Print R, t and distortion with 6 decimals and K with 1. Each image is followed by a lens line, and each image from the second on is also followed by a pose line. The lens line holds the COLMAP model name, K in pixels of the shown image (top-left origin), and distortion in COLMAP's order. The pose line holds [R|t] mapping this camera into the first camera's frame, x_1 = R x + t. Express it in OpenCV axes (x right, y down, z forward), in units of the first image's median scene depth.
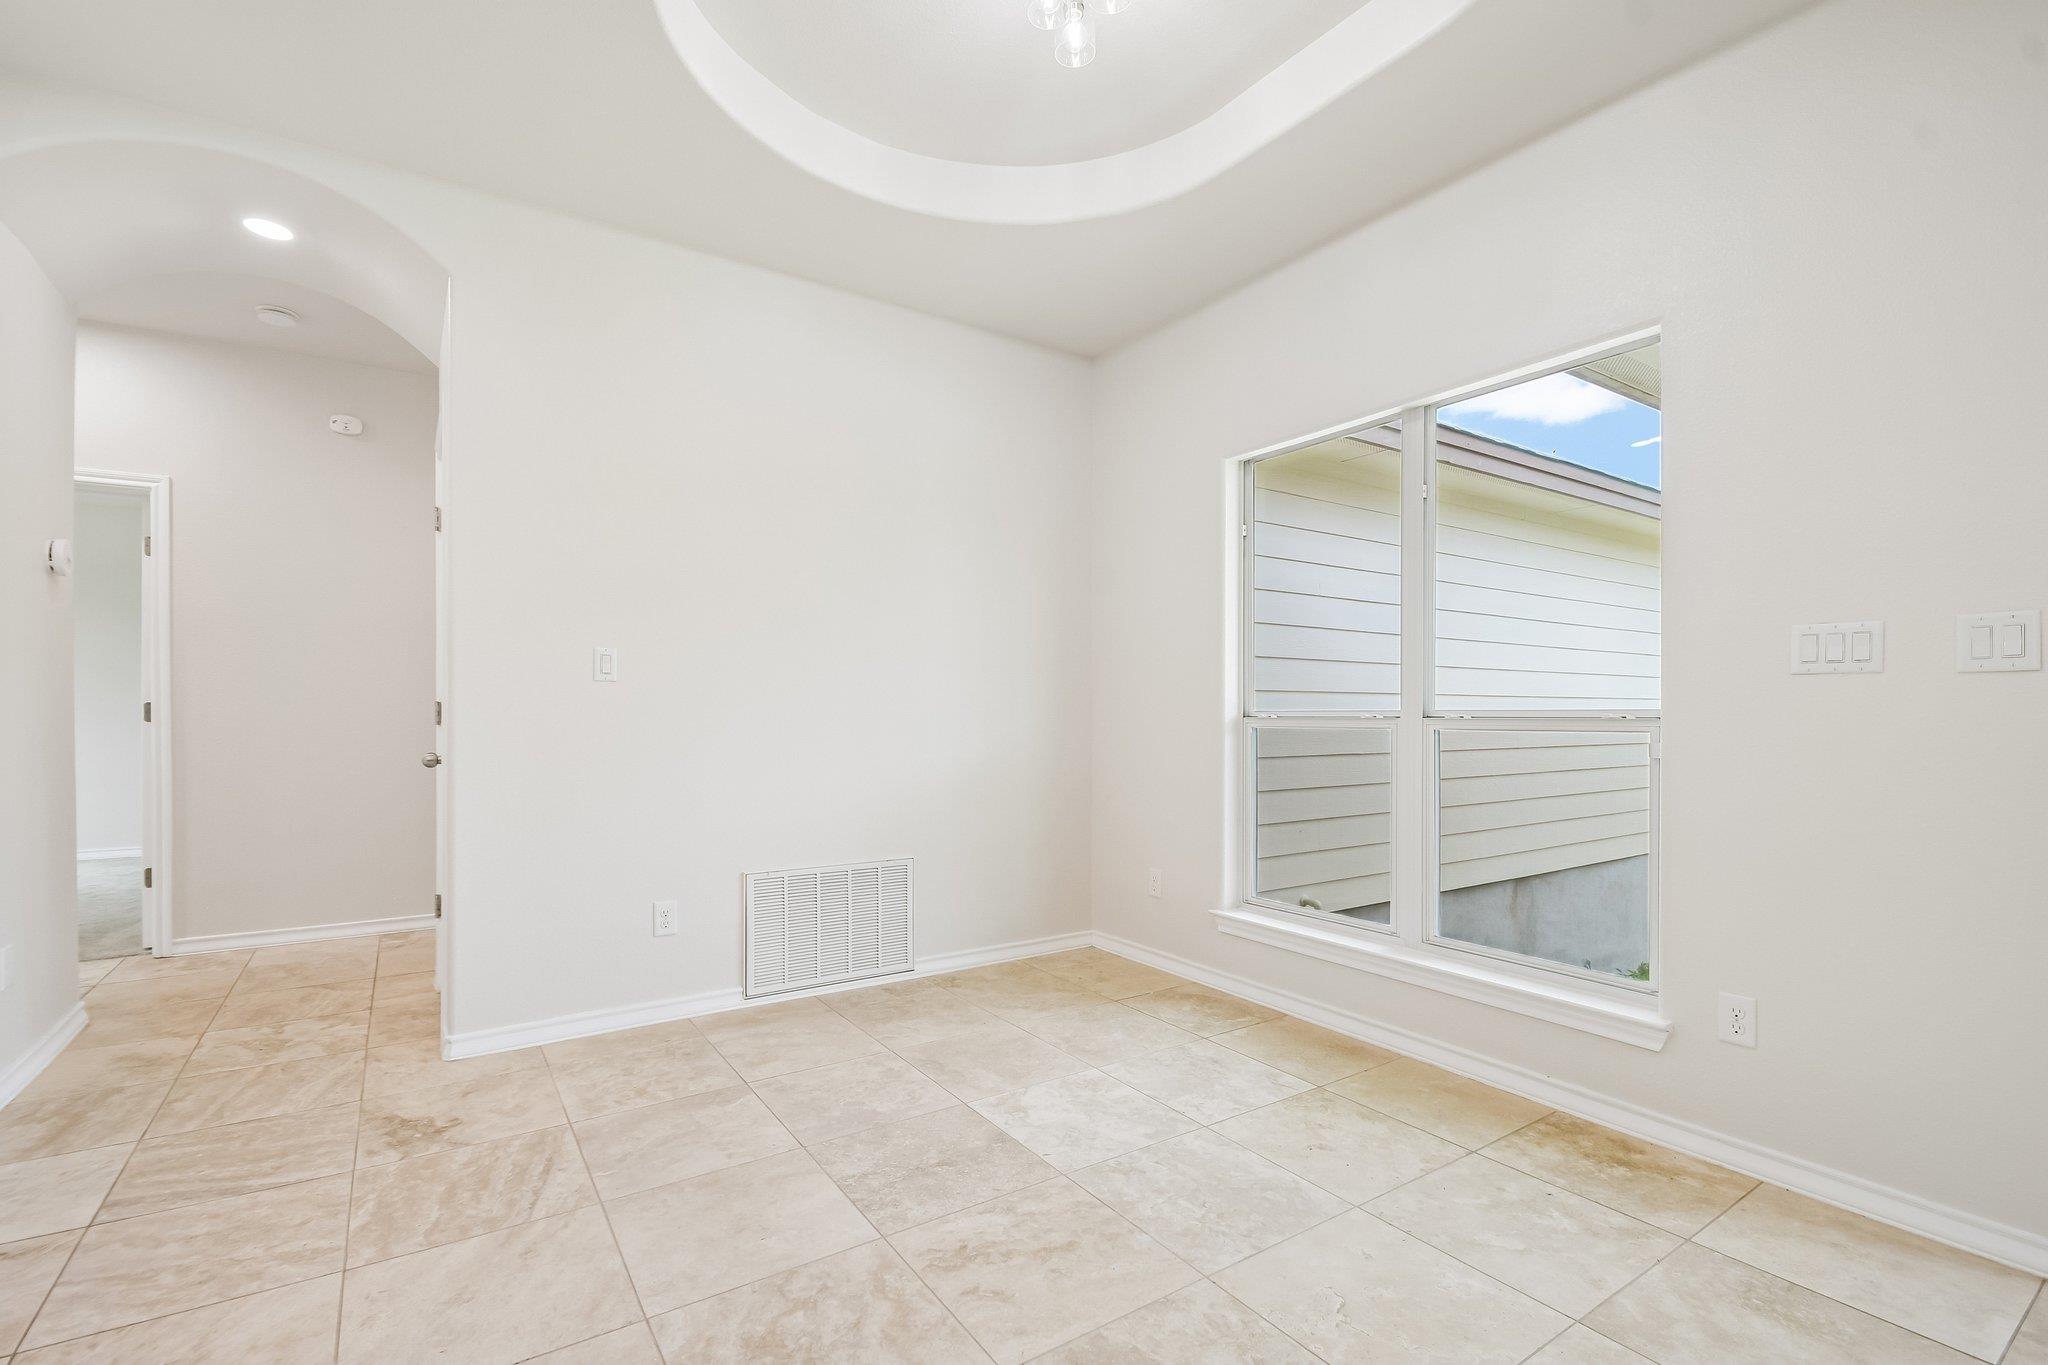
lens RADIAL K [[940.0, 0, 973.4], [0, 940.0, 661.9], [0, 0, 1]] dist [0.004795, -0.006713]
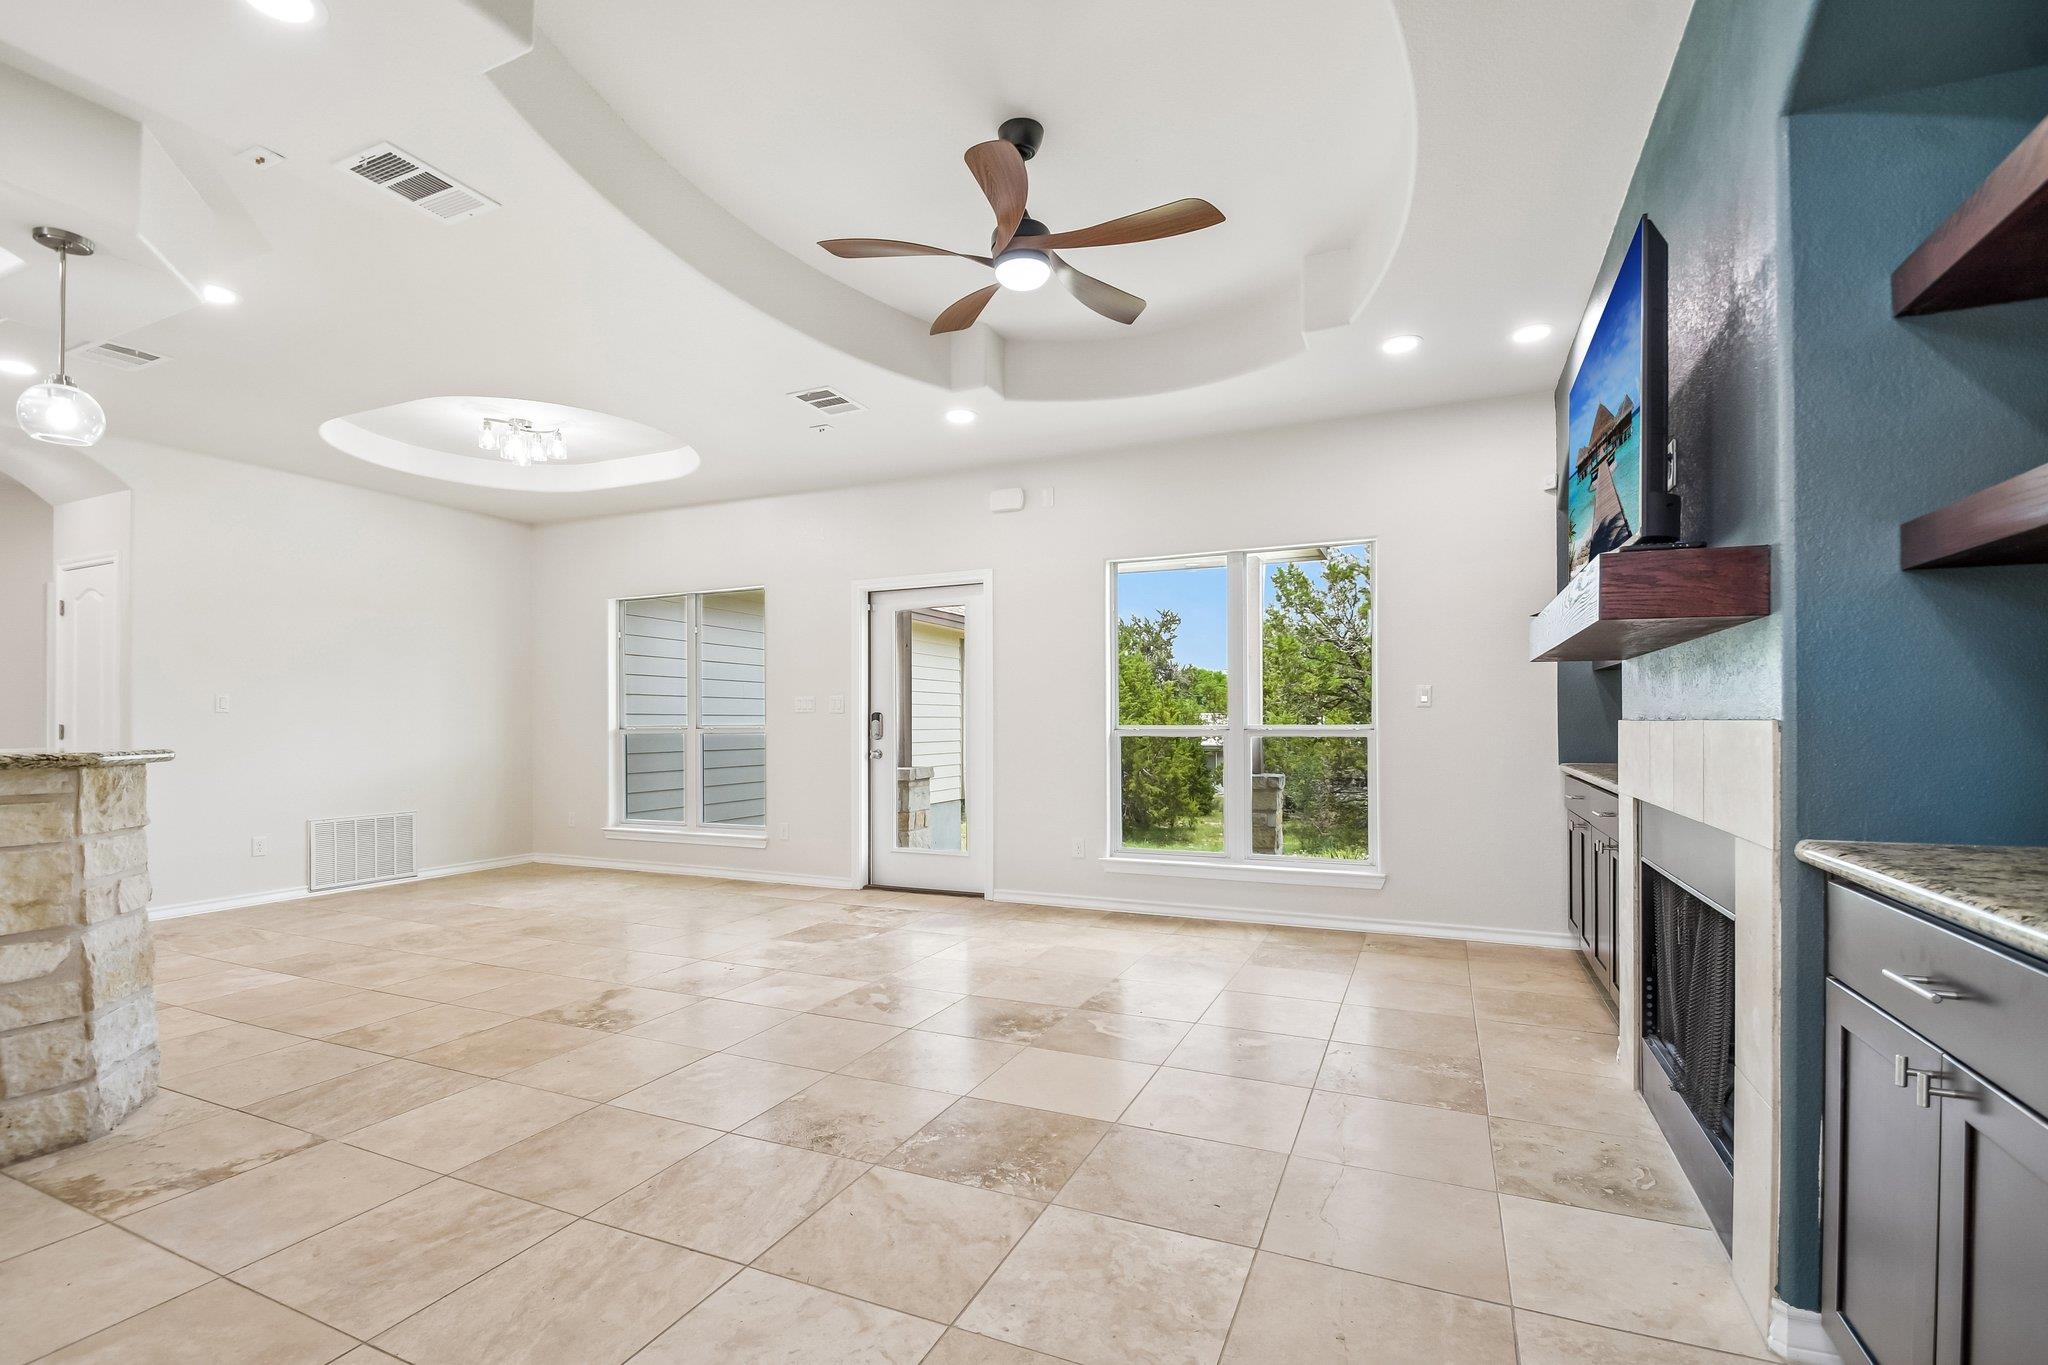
lens RADIAL K [[940.0, 0, 973.5], [0, 940.0, 715.7], [0, 0, 1]] dist [0.004795, -0.006713]
pose [[0.857081, -0.005309, 0.515155, -0.079681], [-0.003951, 0.999850, 0.016876, -0.001017], [-0.515167, -0.016500, 0.856931, -1.045689]]
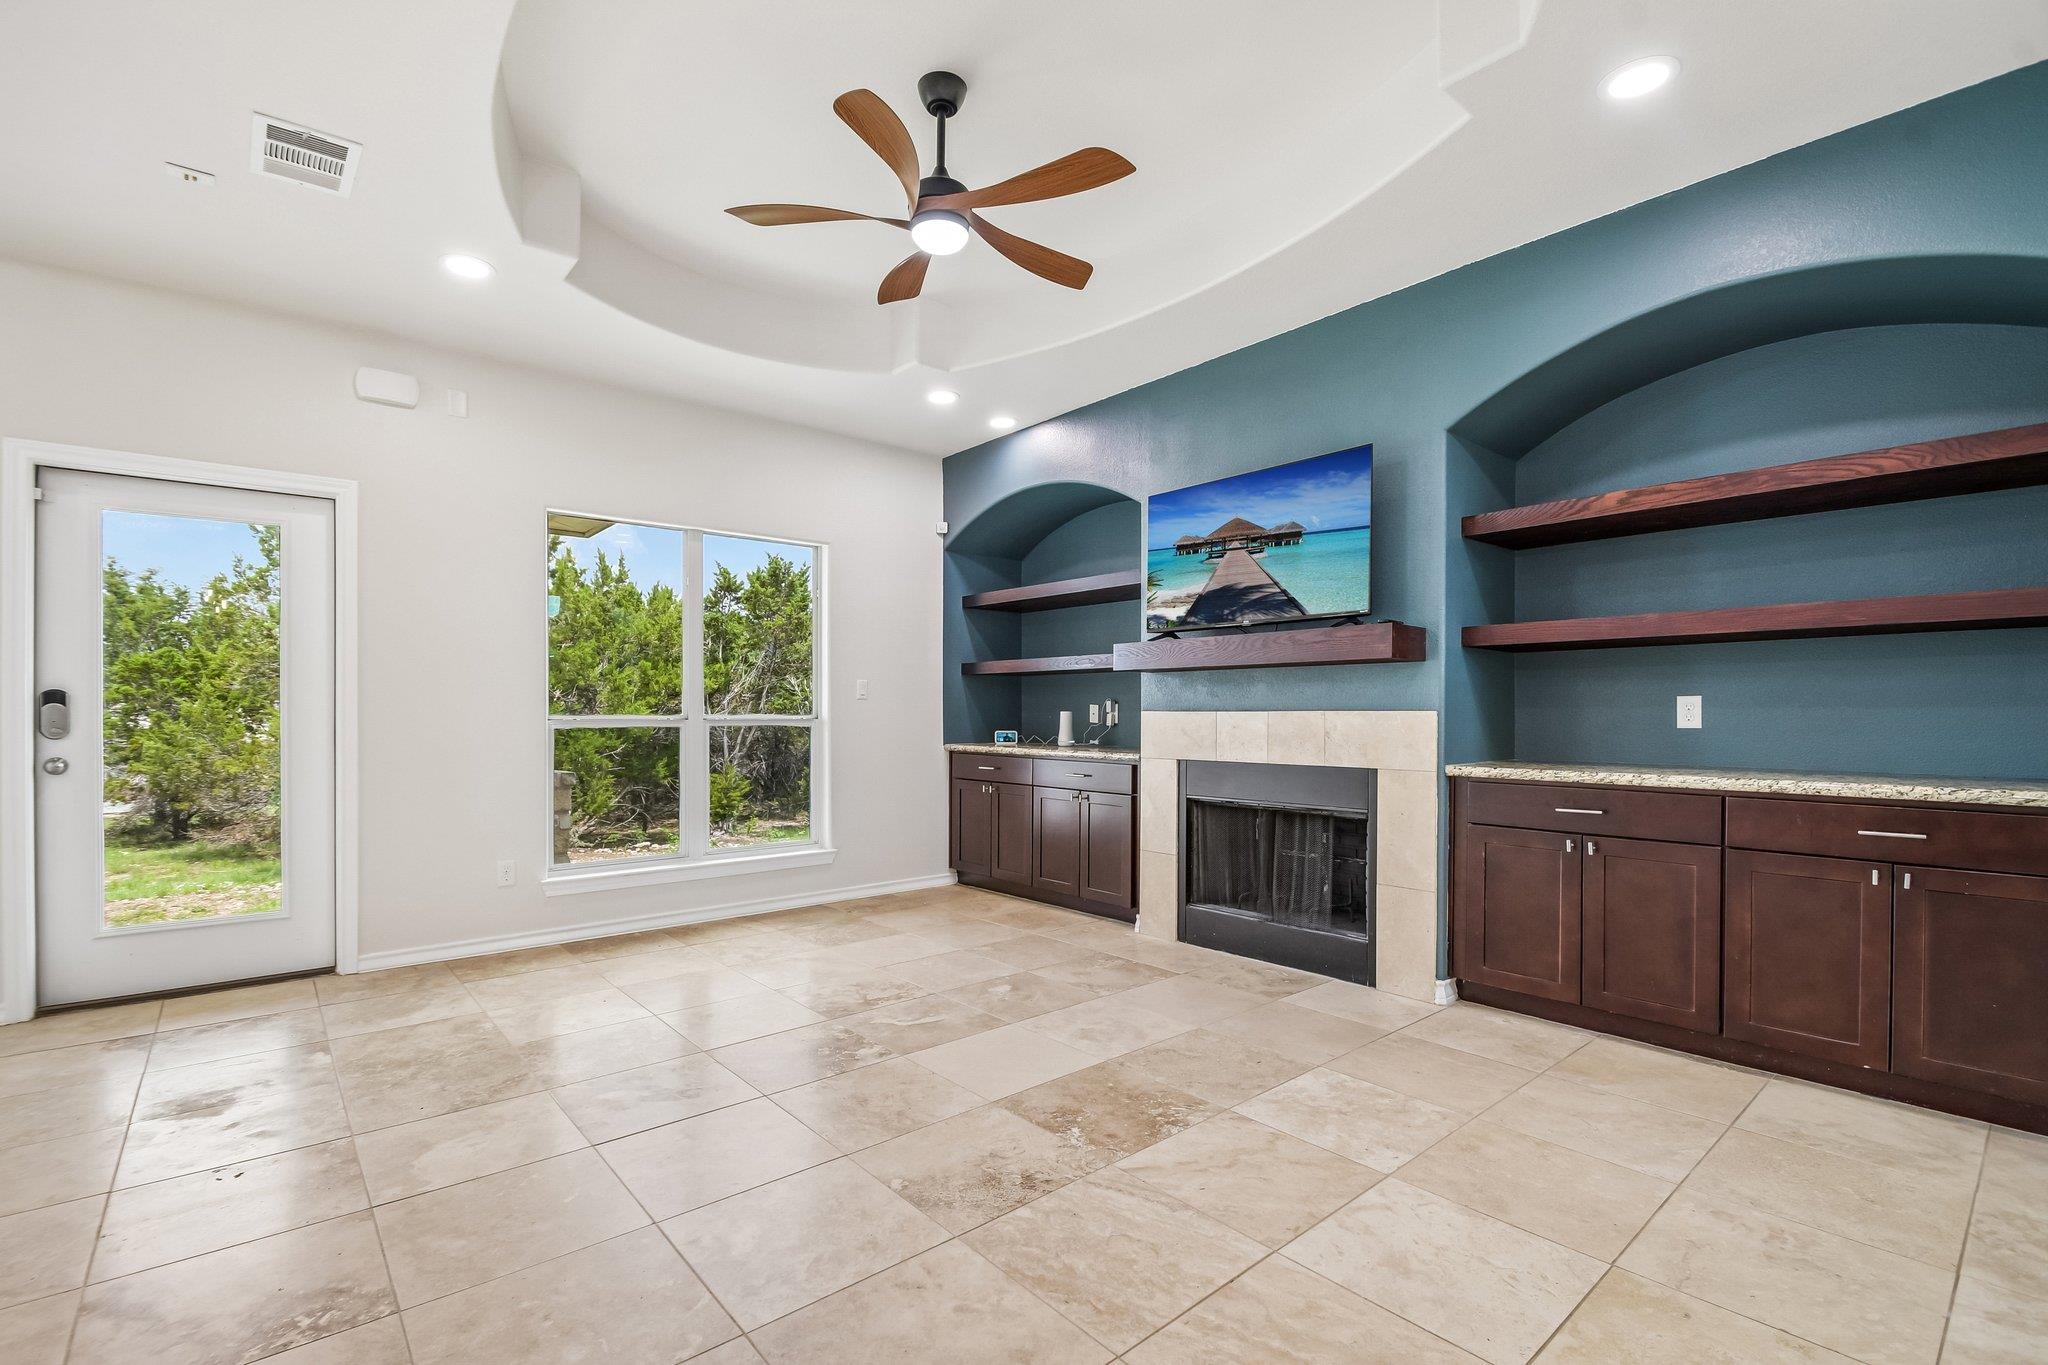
lens RADIAL K [[940.0, 0, 1064.8], [0, 940.0, 718.4], [0, 0, 1]] dist [0.004795, -0.006713]
pose [[-0.153492, -0.012035, 0.988077, -0.413412], [-0.027079, 0.999602, 0.007968, 0.016382], [-0.987779, -0.025533, -0.153757, -0.338839]]
